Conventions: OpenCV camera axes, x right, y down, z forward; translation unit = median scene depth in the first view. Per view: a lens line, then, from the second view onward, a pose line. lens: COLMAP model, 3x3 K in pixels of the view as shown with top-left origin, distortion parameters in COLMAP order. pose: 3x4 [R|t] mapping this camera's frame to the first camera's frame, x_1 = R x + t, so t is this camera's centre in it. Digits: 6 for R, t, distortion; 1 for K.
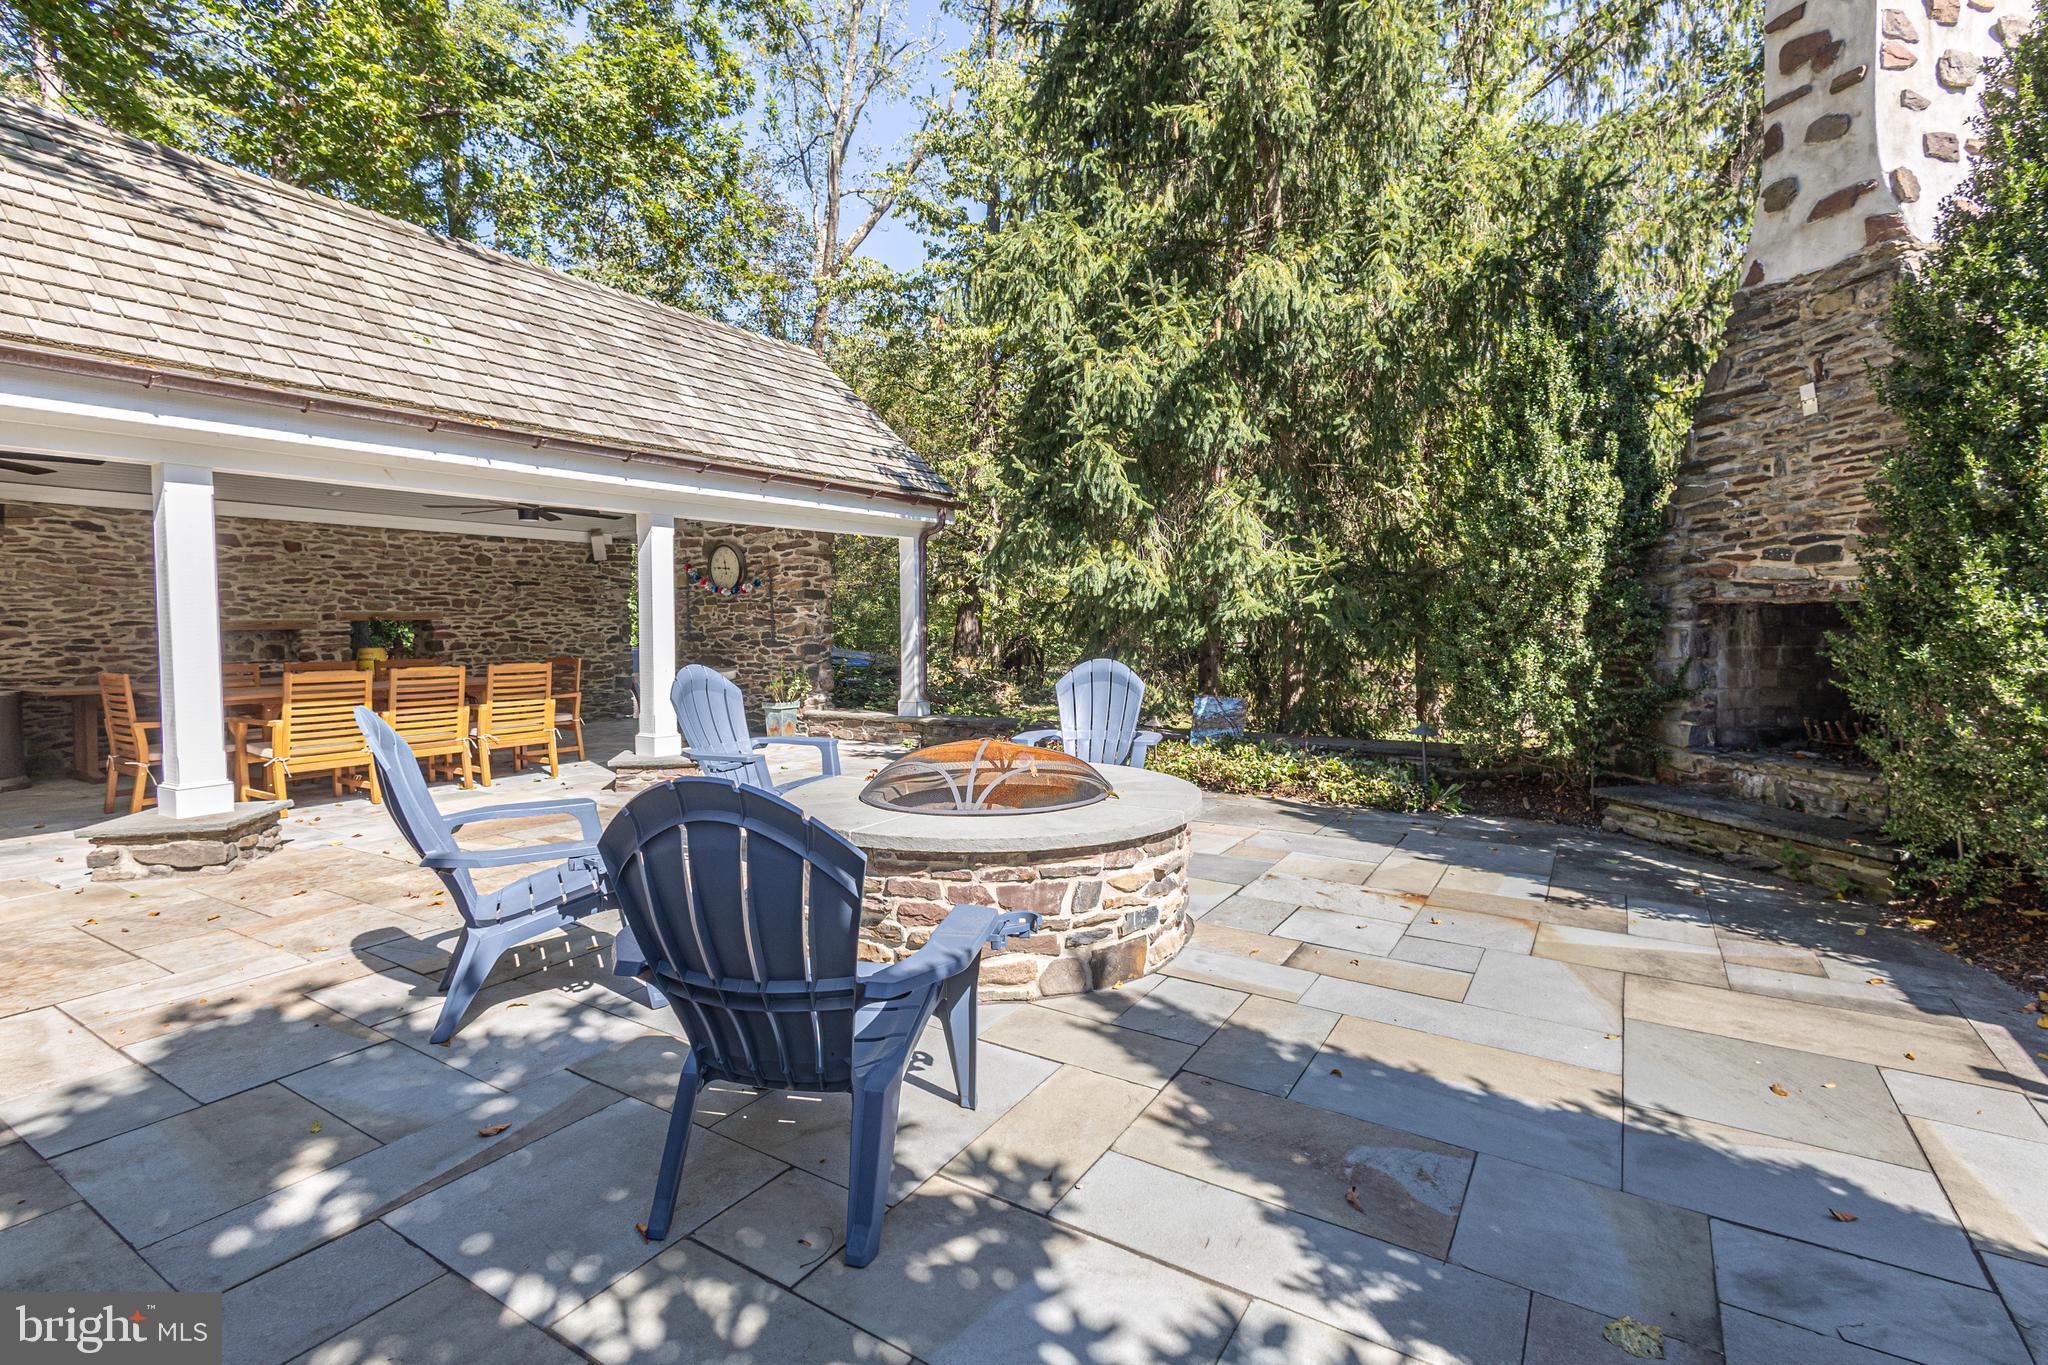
lens RADIAL K [[941.2, 0, 1035.0], [0, 941.2, 654.3], [0, 0, 1]] dist [0.003883, -0.004772]
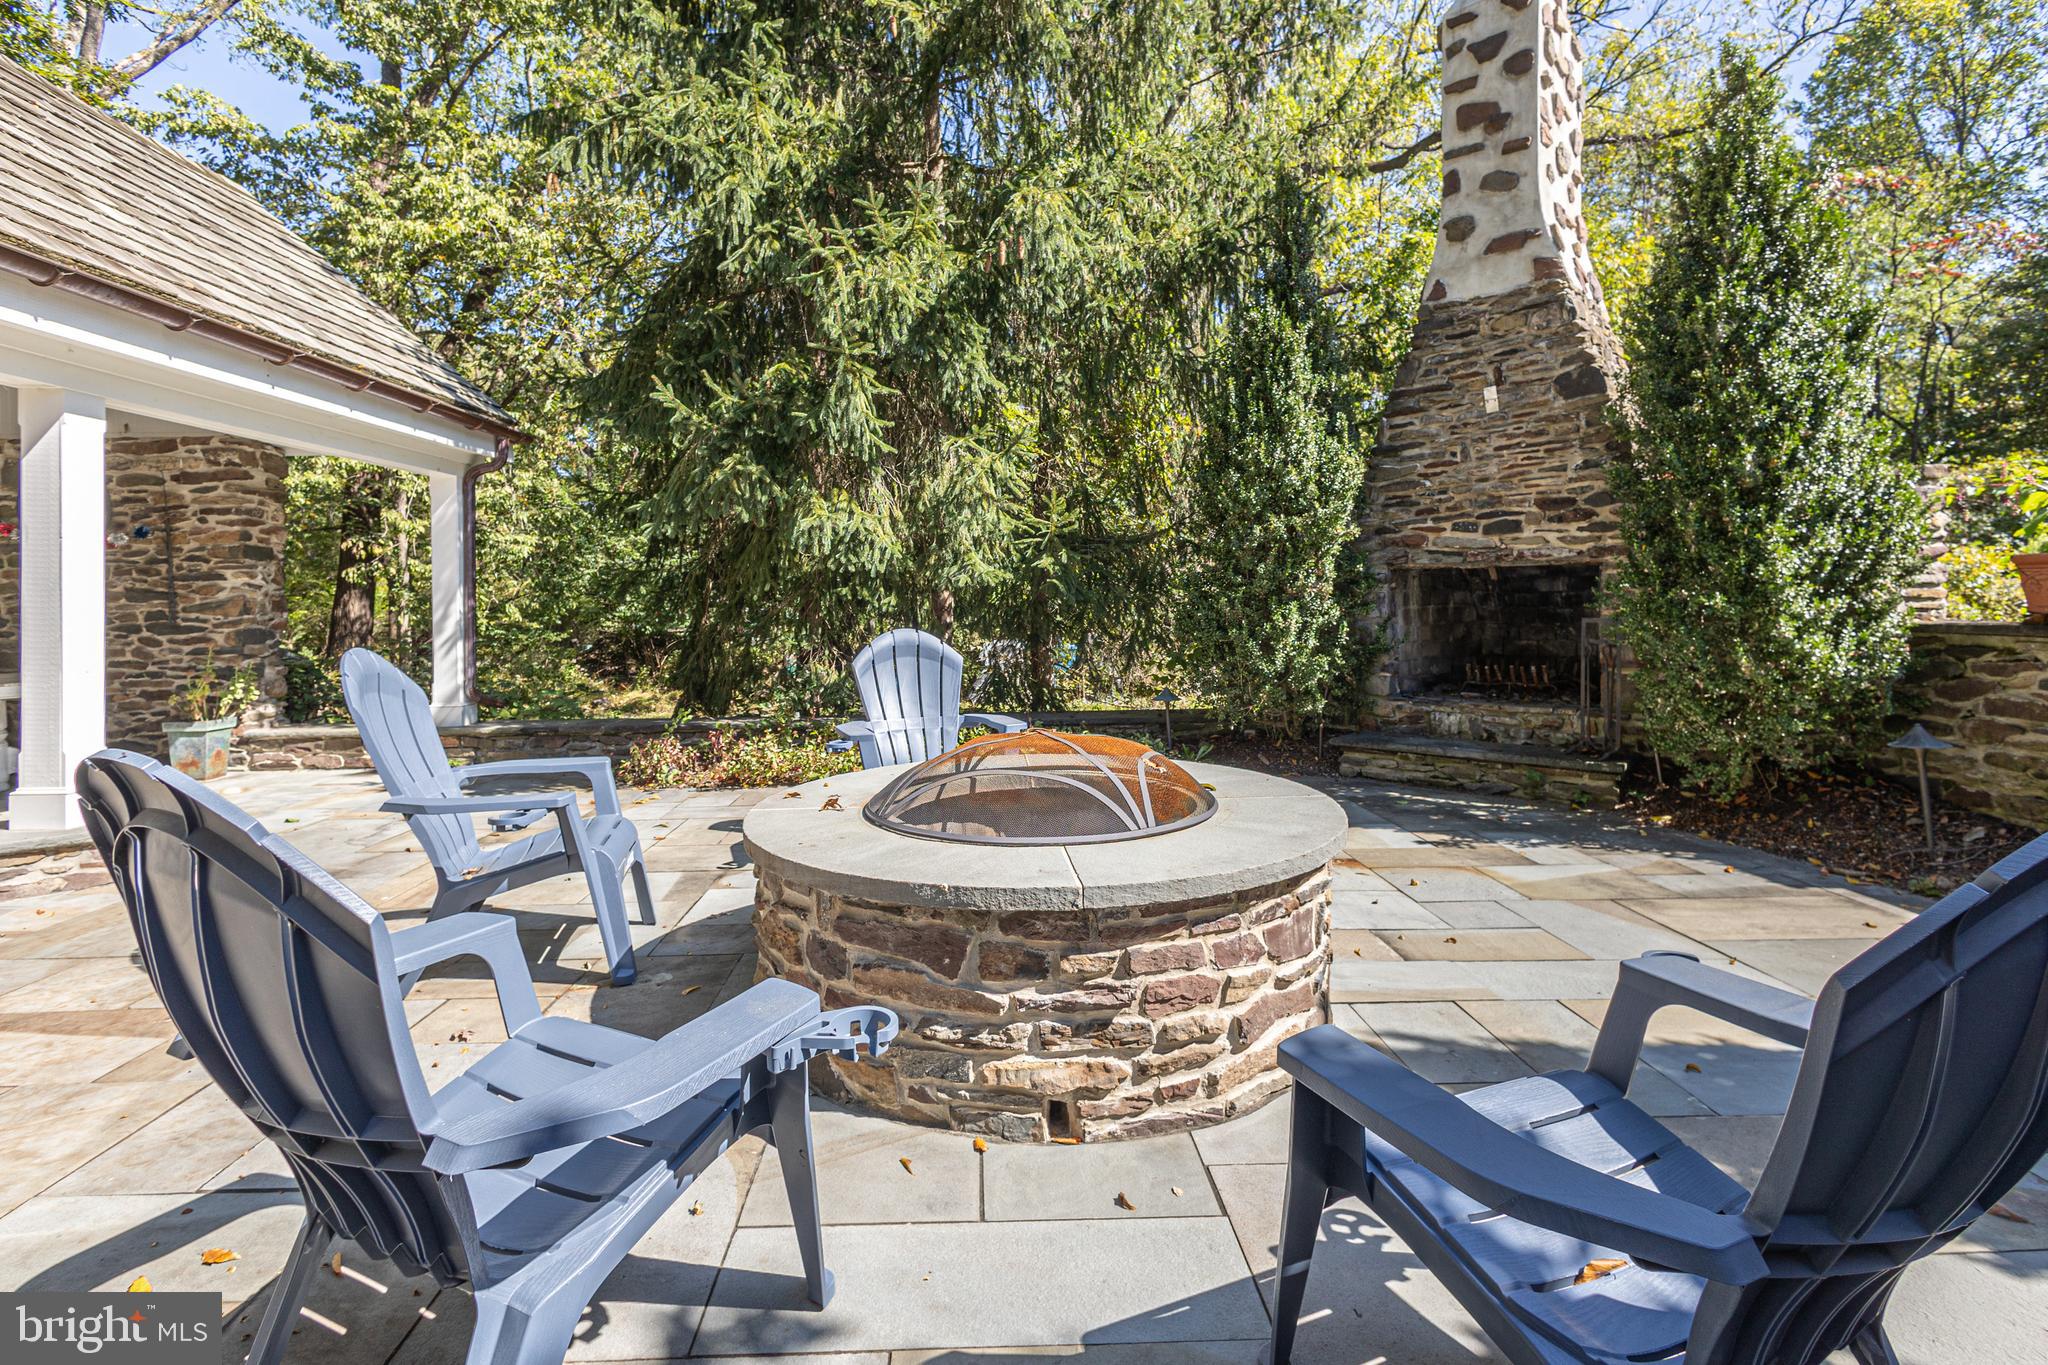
lens RADIAL K [[966.8, 0, 998.5], [0, 966.8, 602.6], [0, 0, 1]] dist [0.003821, 0.000012]
pose [[0.830581, -0.004144, 0.556882, -0.355577], [0.026119, 0.999162, -0.031520, 0.011609], [-0.556284, 0.040725, 0.829993, 0.293403]]
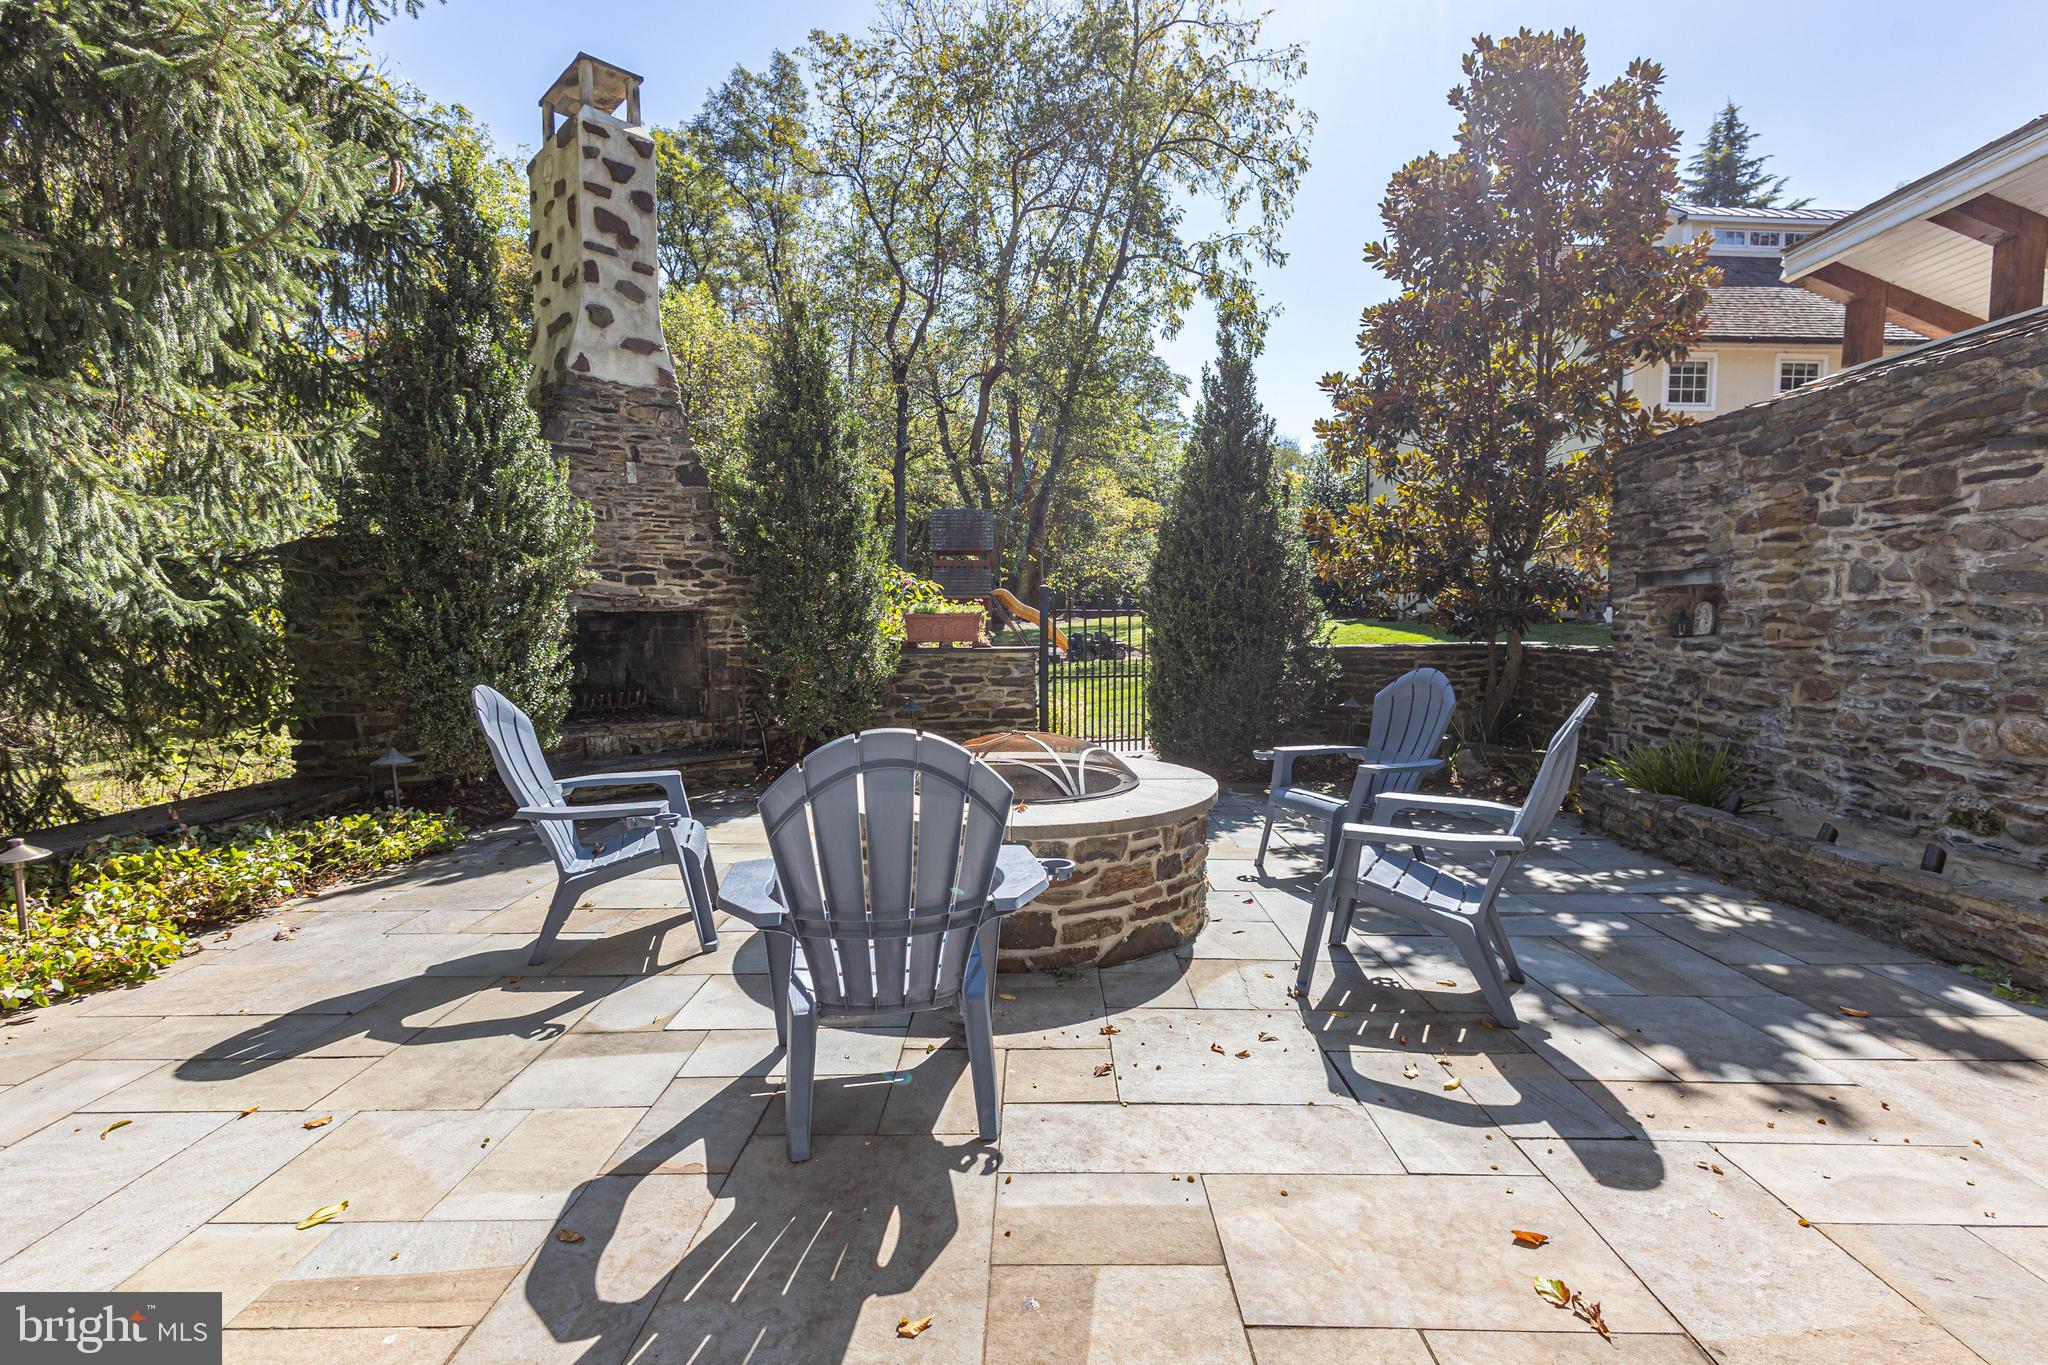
lens RADIAL K [[957.3, 0, 1024.0], [0, 957.3, 682.5], [0, 0, 1]] dist [0.013521, -0.000389]
pose [[-0.503861, -0.050149, 0.862328, -0.705045], [0.039593, 0.995923, 0.081052, -0.037618], [-0.862877, 0.074981, -0.499821, 1.107637]]
